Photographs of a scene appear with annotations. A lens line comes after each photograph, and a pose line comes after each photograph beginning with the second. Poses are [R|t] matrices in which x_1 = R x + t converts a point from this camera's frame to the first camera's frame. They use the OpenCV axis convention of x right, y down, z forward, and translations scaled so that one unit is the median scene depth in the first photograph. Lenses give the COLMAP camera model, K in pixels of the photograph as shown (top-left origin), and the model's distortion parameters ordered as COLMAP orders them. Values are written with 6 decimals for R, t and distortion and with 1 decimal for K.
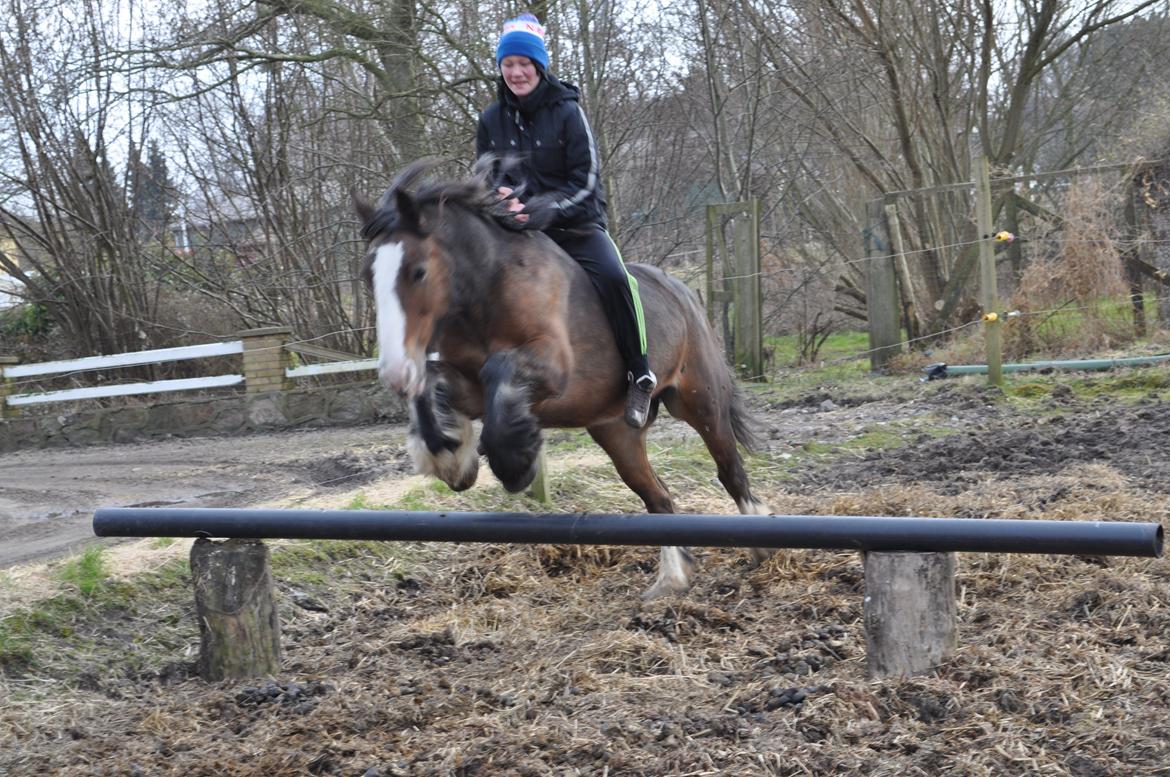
lens RADIAL K [[2595.9, 0, 585.8], [0, 2595.9, 387.9], [0, 0, 1]] dist [0.036616, 0.000000]
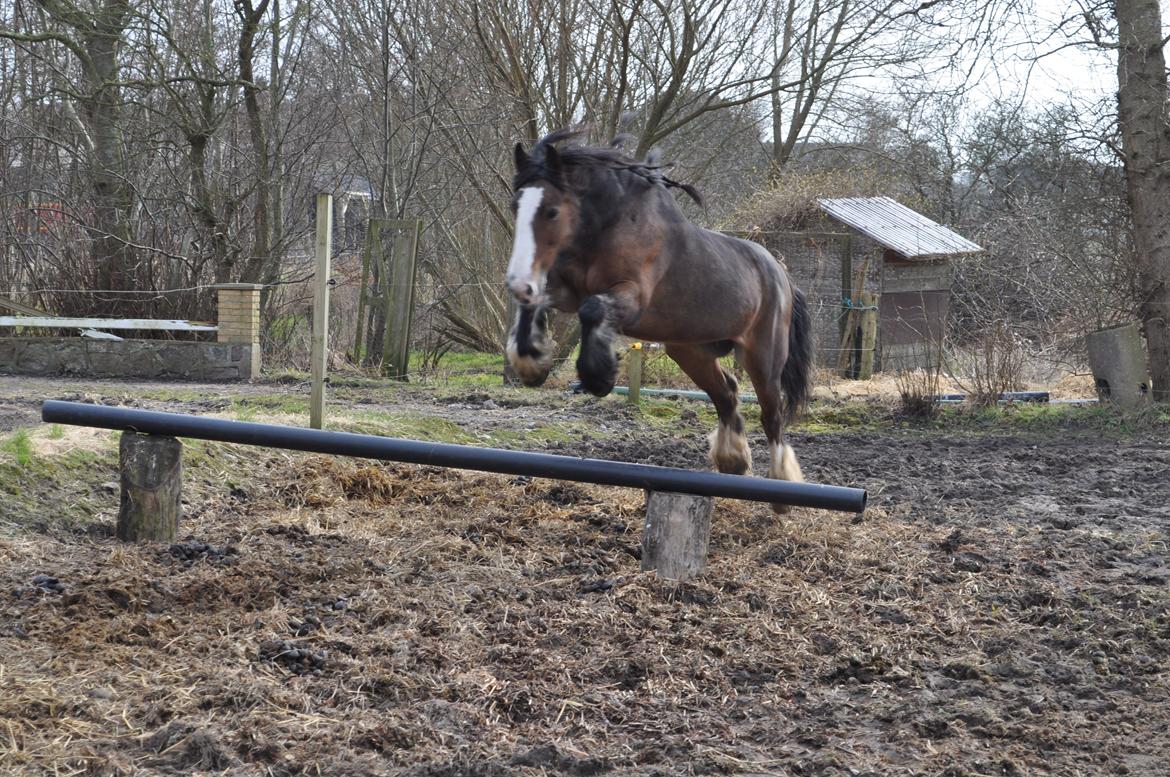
lens RADIAL K [[2595.9, 0, 584.4], [0, 2595.9, 388.8], [0, 0, 1]] dist [0.036616, 0.000000]
pose [[0.975156, 0.118608, 0.187092, -0.164671], [-0.116942, 0.992938, -0.019954, 0.035358], [-0.188138, -0.002421, 0.982140, -0.295841]]
